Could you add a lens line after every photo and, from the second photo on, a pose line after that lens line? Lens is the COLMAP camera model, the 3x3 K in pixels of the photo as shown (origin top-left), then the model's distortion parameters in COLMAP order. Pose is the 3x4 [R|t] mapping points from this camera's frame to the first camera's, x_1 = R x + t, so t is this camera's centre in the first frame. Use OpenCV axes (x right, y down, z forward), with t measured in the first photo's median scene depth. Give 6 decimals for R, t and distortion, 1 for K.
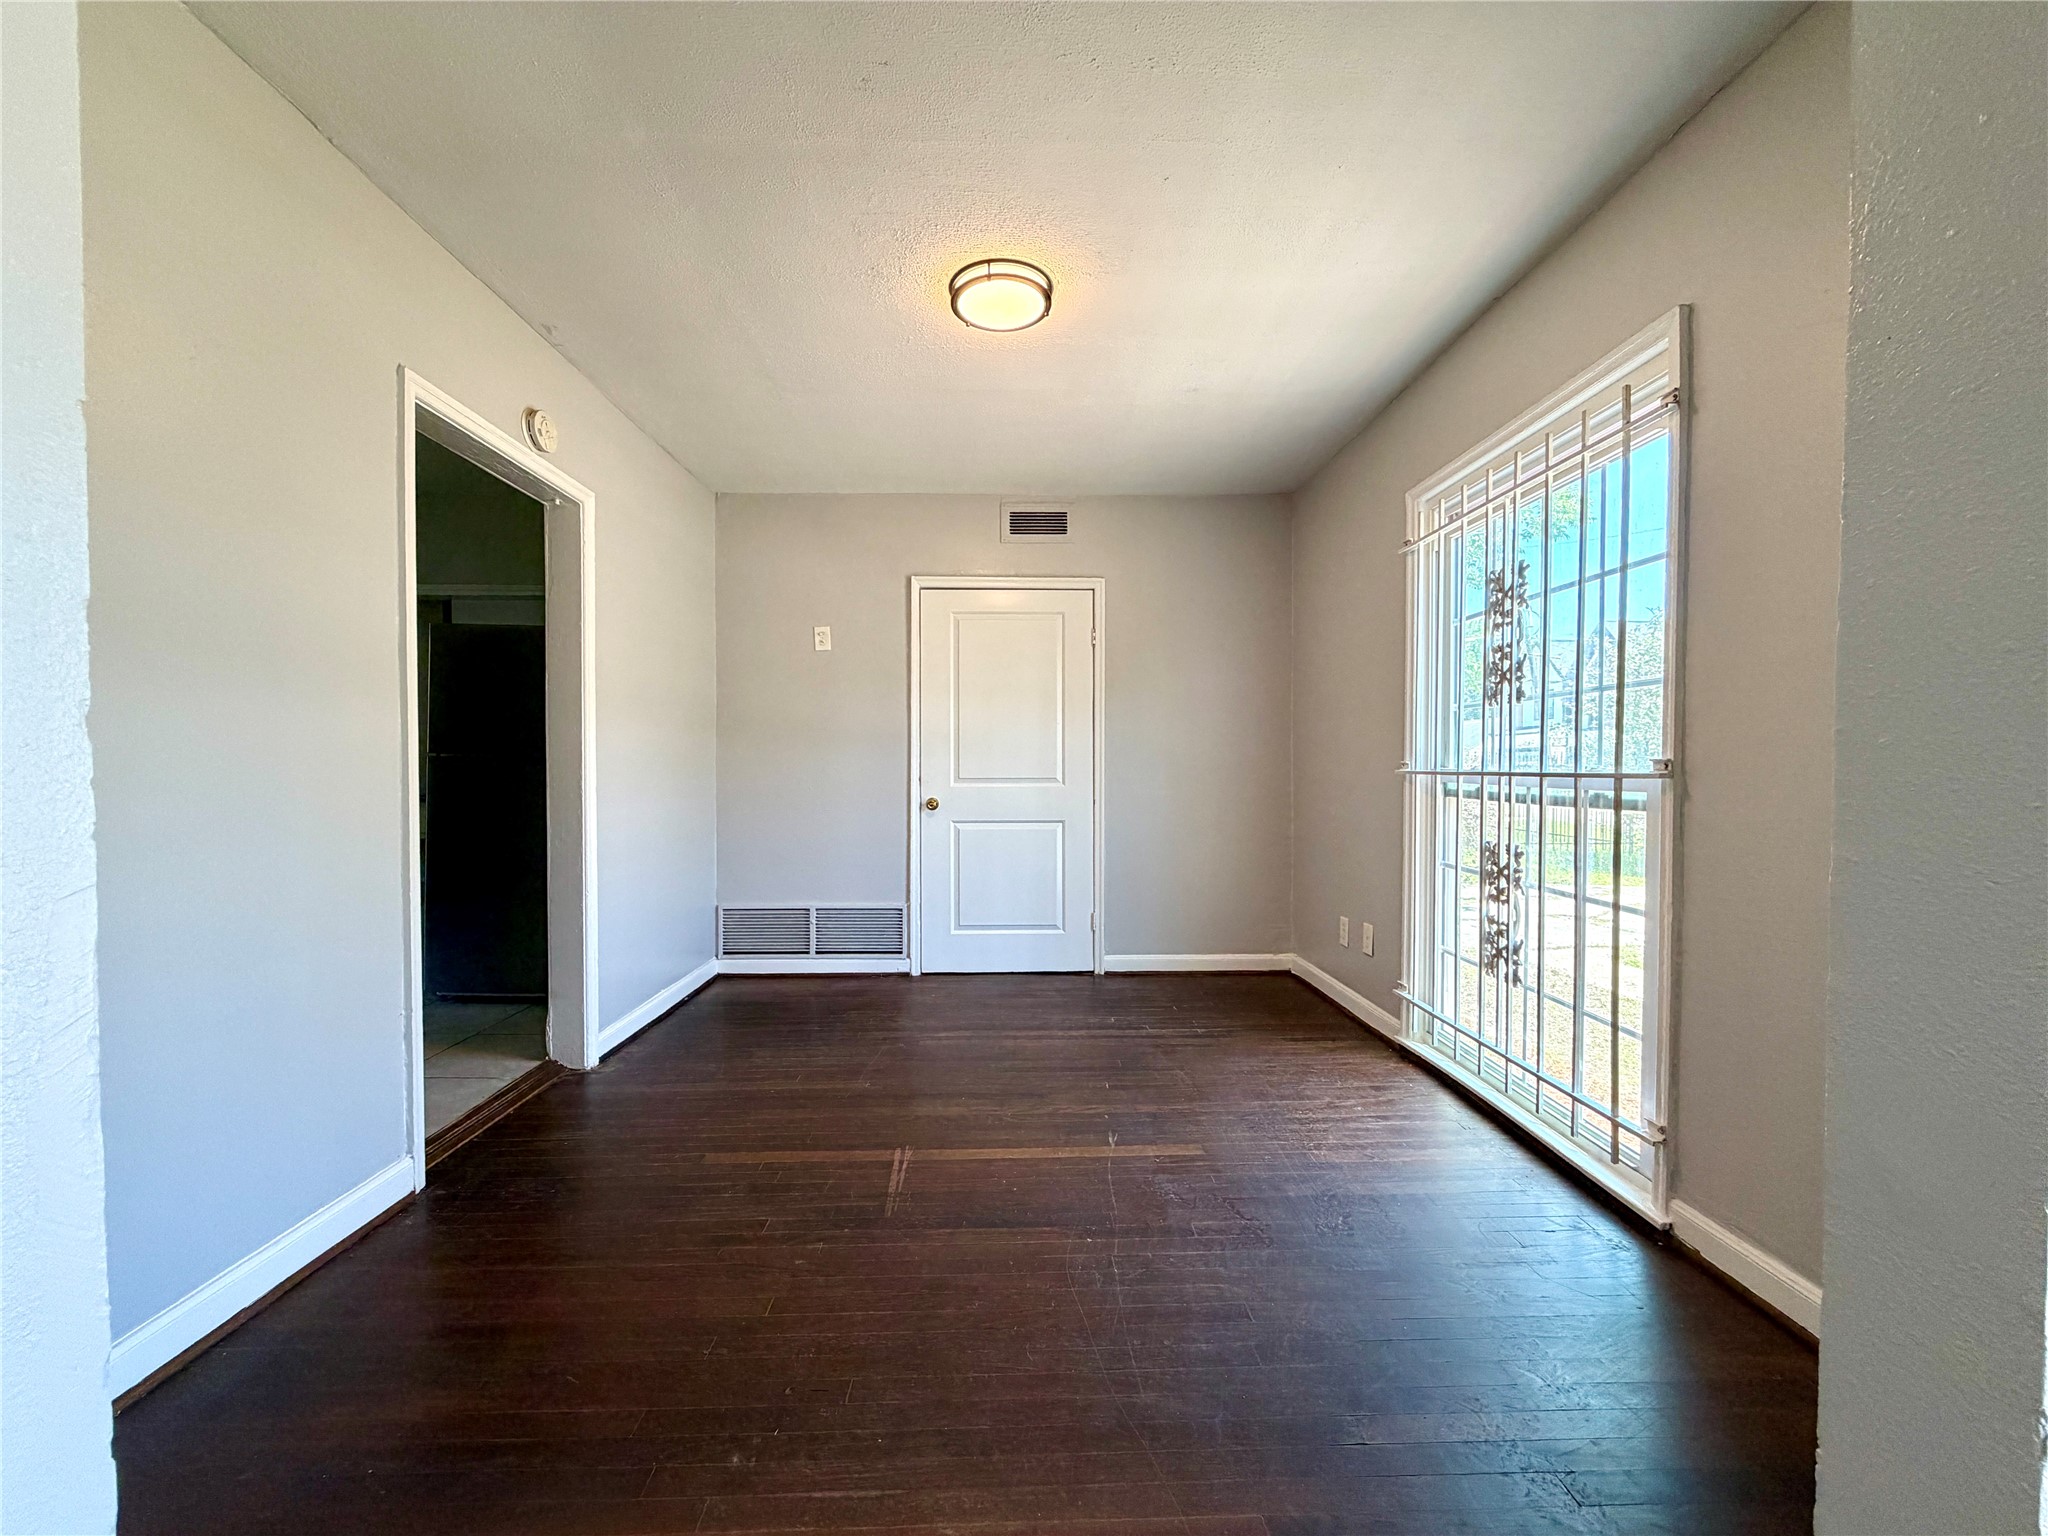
lens RADIAL K [[816.5, 0, 1017.3], [0, 816.5, 770.4], [0, 0, 1]] dist [-0.001359, 0.000075]
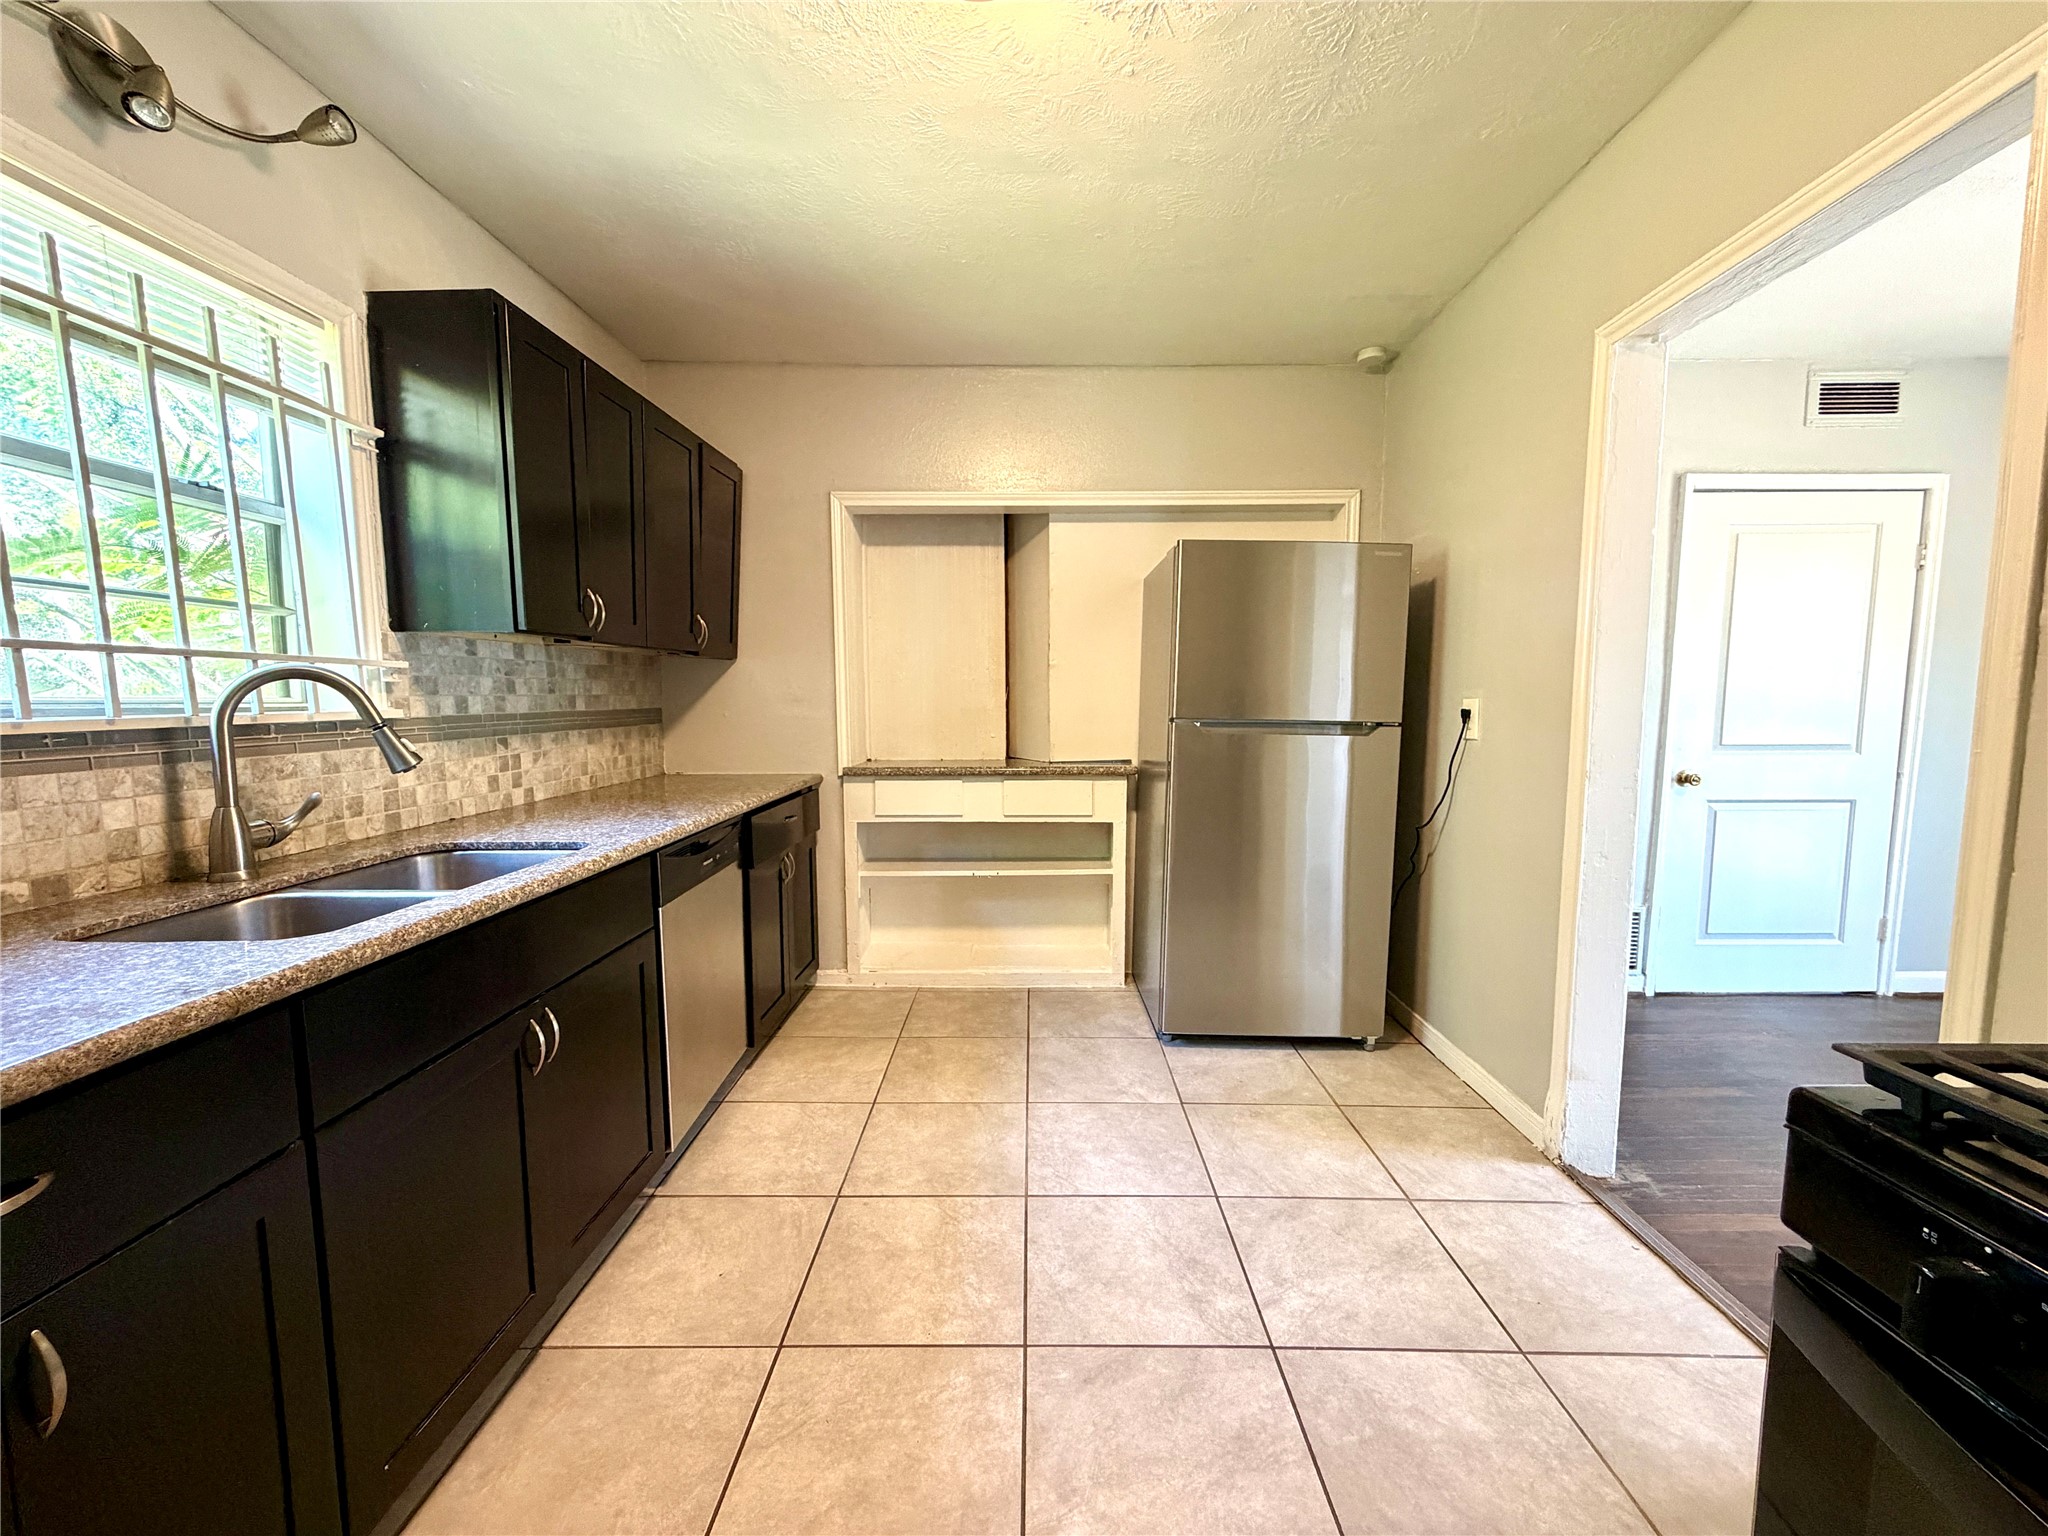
lens RADIAL K [[816.5, 0, 1017.3], [0, 816.5, 770.4], [0, 0, 1]] dist [-0.001359, 0.000075]
pose [[0.999420, 0.000660, -0.034047, -0.707142], [0.001922, 0.997126, 0.075740, -0.025312], [0.033999, -0.075761, 0.996546, 0.215766]]
